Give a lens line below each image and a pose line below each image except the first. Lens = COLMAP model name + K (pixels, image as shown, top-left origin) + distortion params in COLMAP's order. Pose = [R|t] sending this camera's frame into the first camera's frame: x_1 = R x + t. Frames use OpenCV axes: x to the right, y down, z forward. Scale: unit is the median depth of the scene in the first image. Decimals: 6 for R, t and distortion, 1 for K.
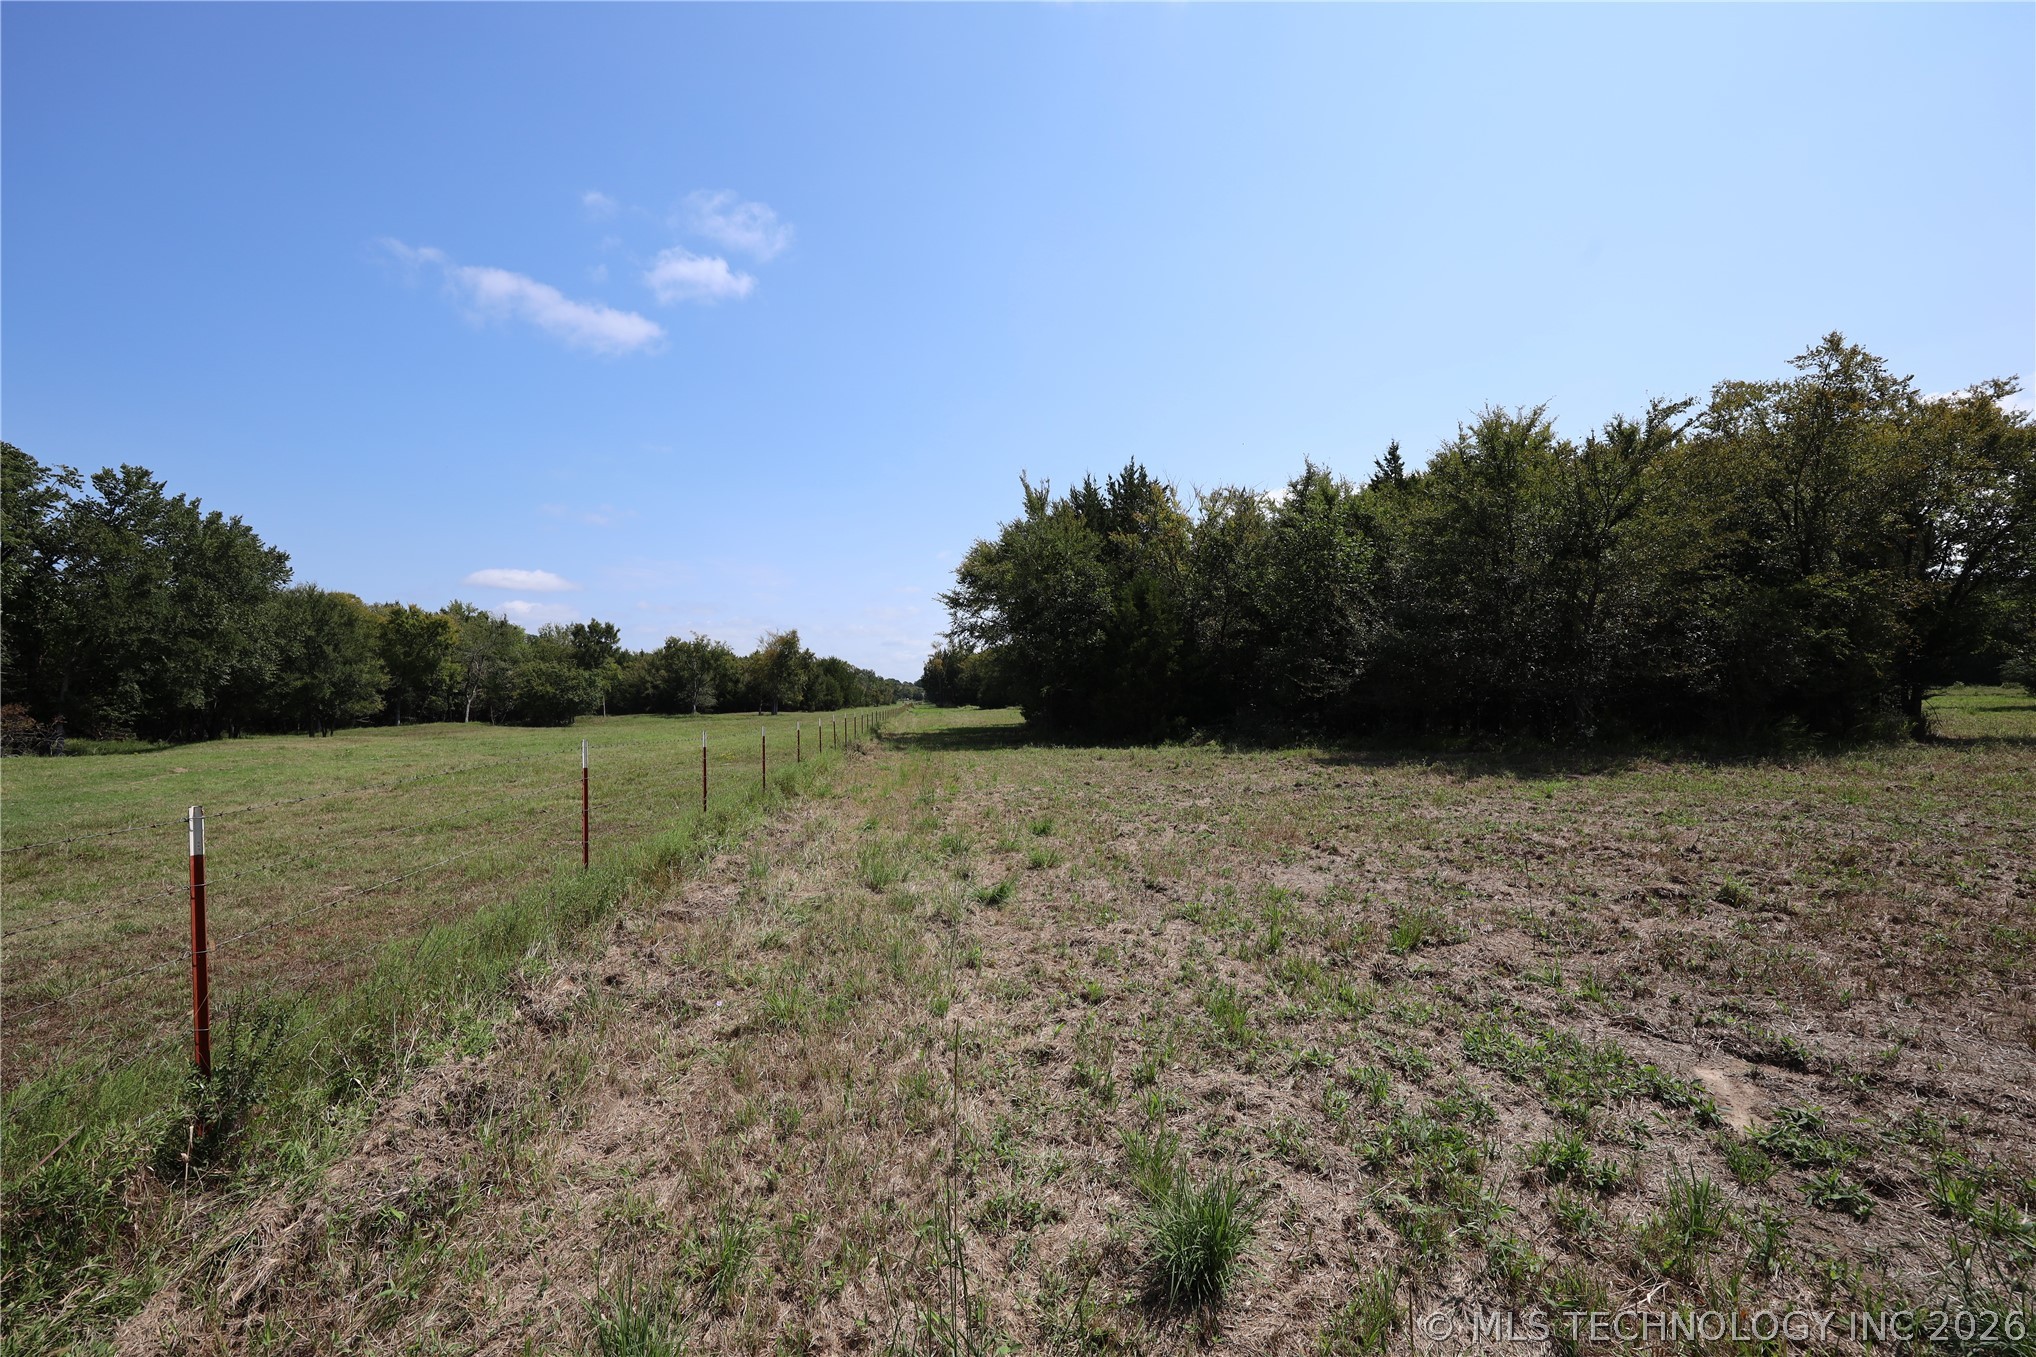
lens RADIAL K [[792.8, 0, 1015.8], [0, 792.8, 687.4], [0, 0, 1]] dist [-0.002225, -0.000043]
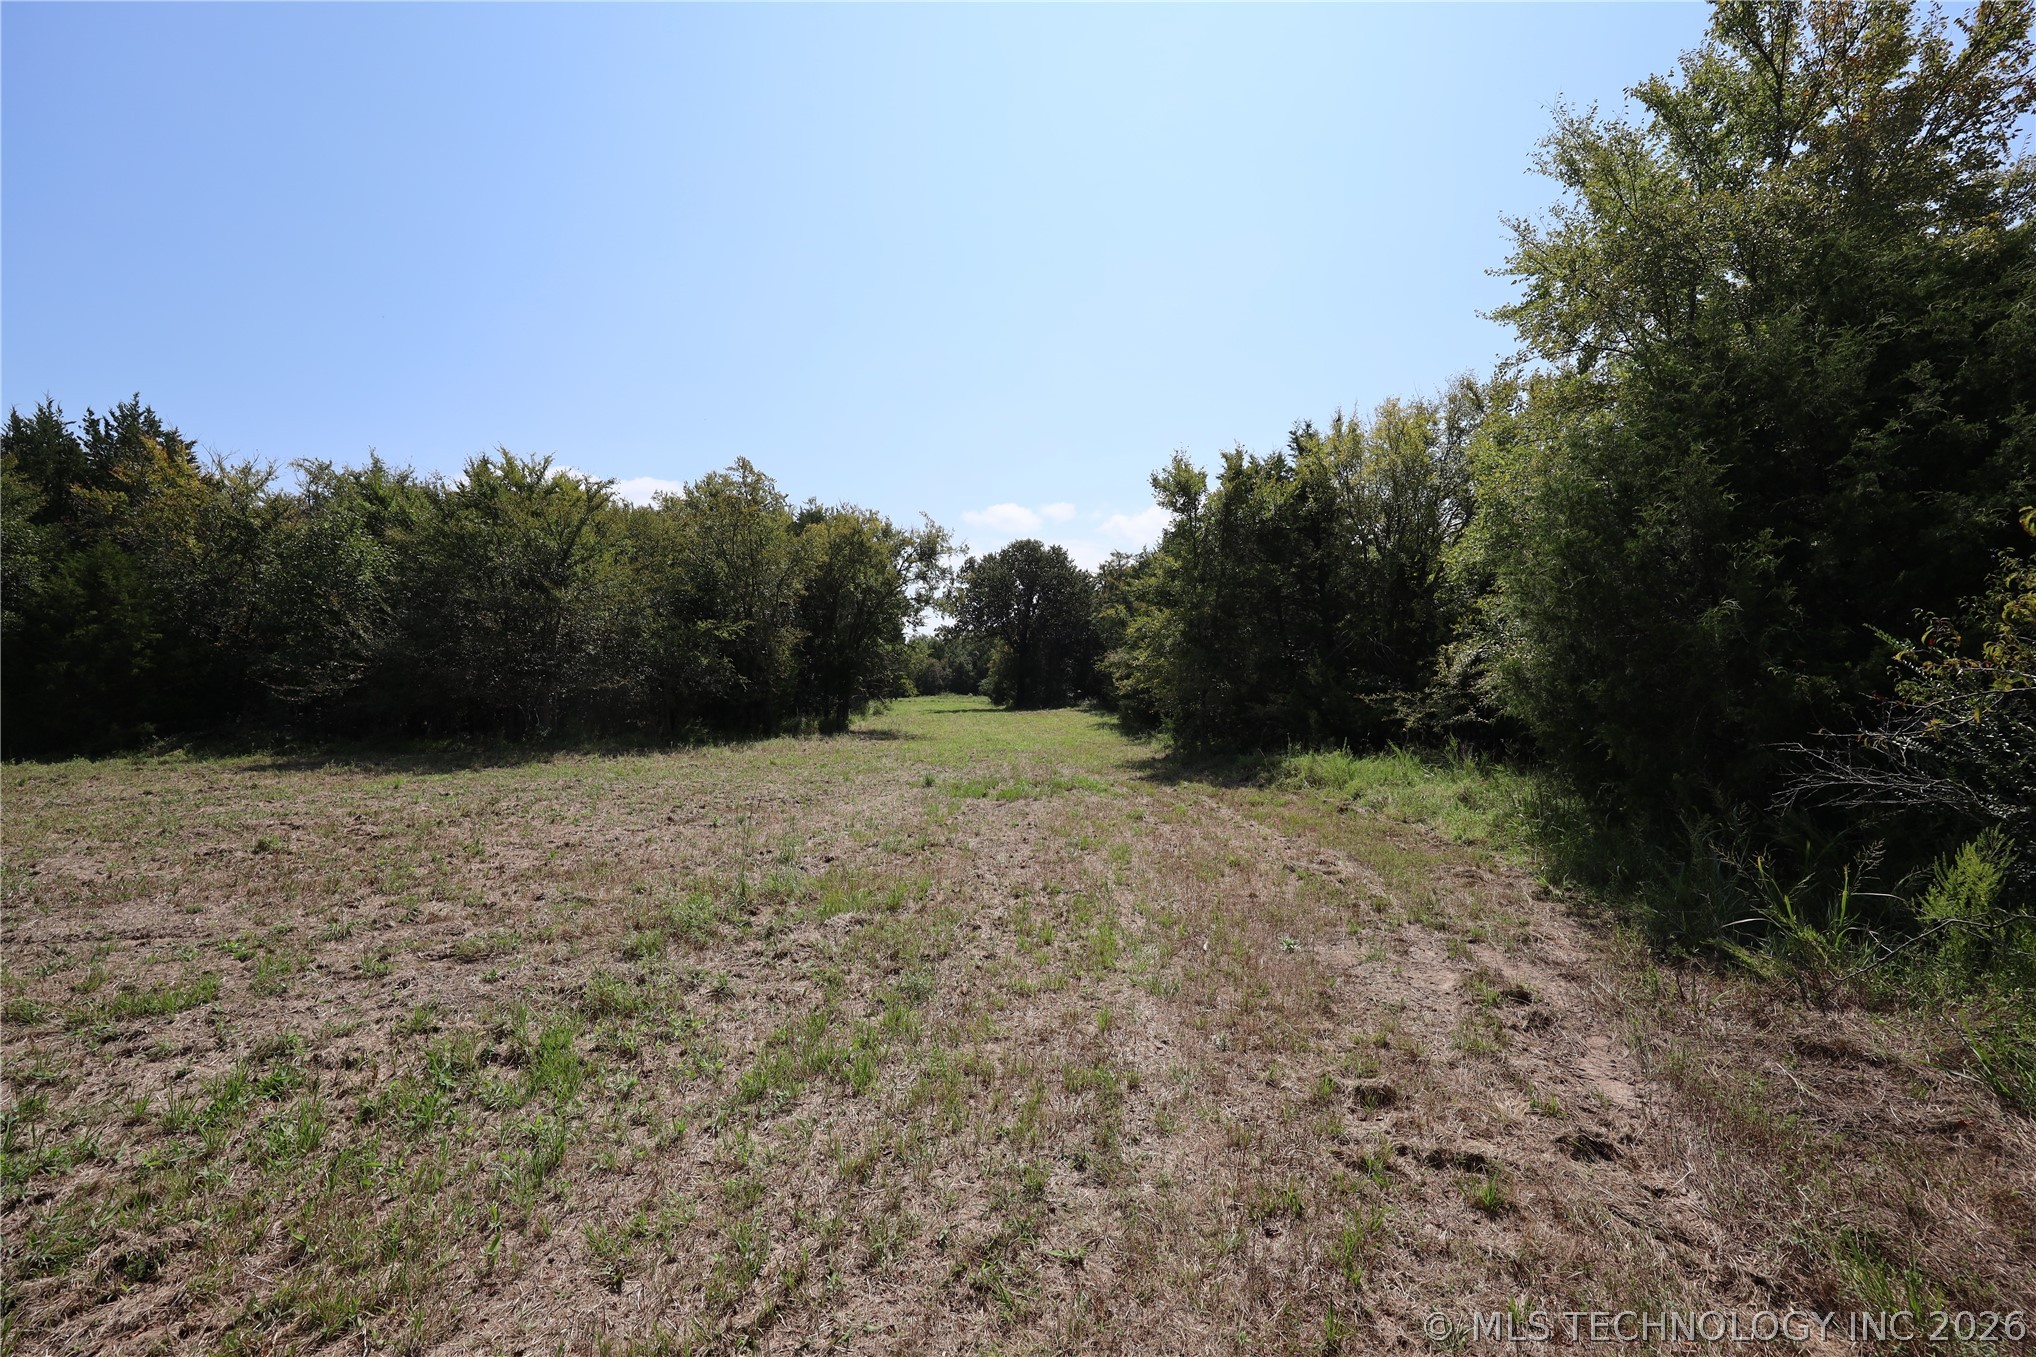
lens RADIAL K [[792.8, 0, 1018.3], [0, 792.8, 684.8], [0, 0, 1]] dist [-0.002225, -0.000043]
pose [[0.657727, 0.021945, 0.752936, 0.175421], [-0.016698, 0.999755, -0.014553, -0.006467], [-0.753071, -0.003001, 0.657932, -0.224217]]
